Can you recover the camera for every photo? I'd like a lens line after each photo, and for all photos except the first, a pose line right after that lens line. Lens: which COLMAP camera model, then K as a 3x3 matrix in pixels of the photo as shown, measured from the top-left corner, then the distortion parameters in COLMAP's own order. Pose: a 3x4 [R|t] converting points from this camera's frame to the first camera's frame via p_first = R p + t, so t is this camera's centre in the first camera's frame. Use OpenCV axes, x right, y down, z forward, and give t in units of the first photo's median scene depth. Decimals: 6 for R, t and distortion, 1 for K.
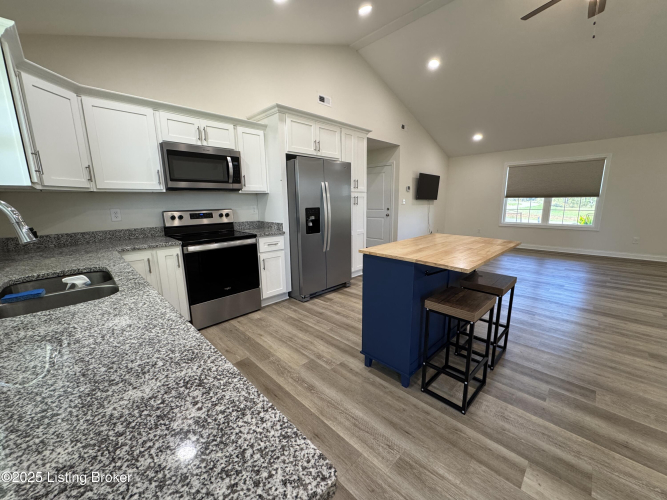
lens RADIAL K [[264.9, 0, 331.6], [0, 264.9, 249.7], [0, 0, 1]] dist [-0.001754, -0.000140]
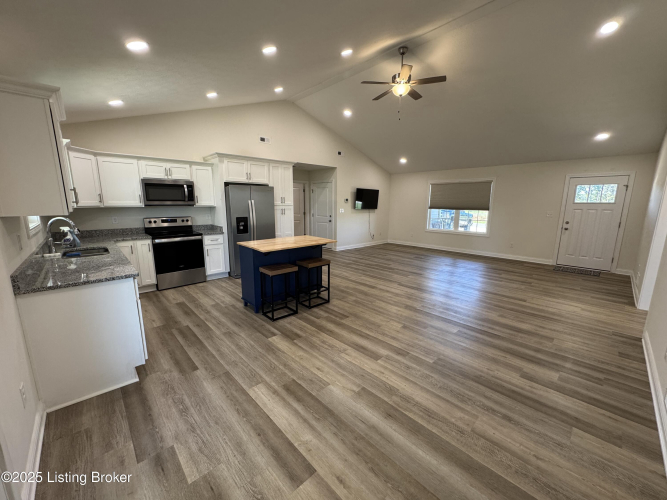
lens RADIAL K [[264.9, 0, 331.9], [0, 264.9, 250.5], [0, 0, 1]] dist [-0.001754, -0.000140]
pose [[0.999505, 0.024399, -0.019871, 0.527617], [-0.024440, 0.999700, -0.001783, 0.027639], [0.019822, 0.002268, 0.999801, -0.574174]]
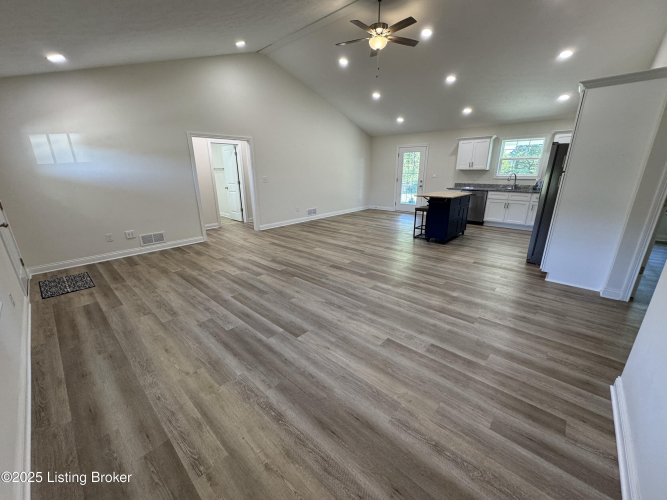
lens RADIAL K [[264.9, 0, 334.4], [0, 264.9, 250.4], [0, 0, 1]] dist [-0.001754, -0.000140]
pose [[-0.998352, 0.037458, -0.043481, 1.156373], [0.012762, 0.883558, 0.468148, -0.537241], [0.055954, 0.466821, -0.882580, 2.450589]]
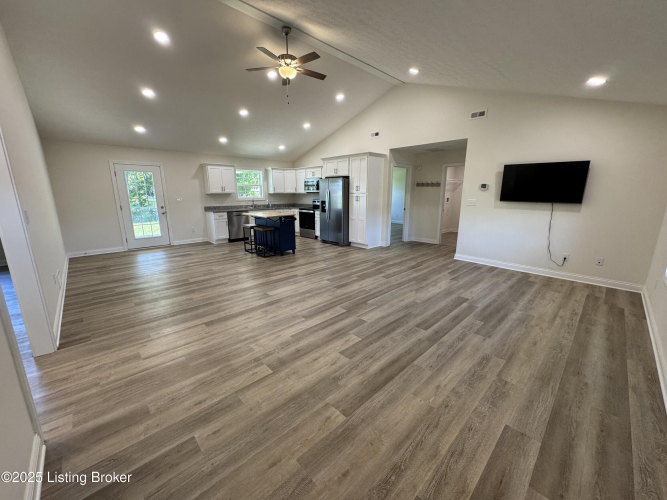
lens RADIAL K [[264.9, 0, 332.6], [0, 264.9, 250.4], [0, 0, 1]] dist [-0.001754, -0.000140]
pose [[-0.022240, 0.229517, -0.973051, 2.373279], [-0.183589, 0.955803, 0.229645, -0.308132], [0.982752, 0.183748, 0.020880, 1.192118]]
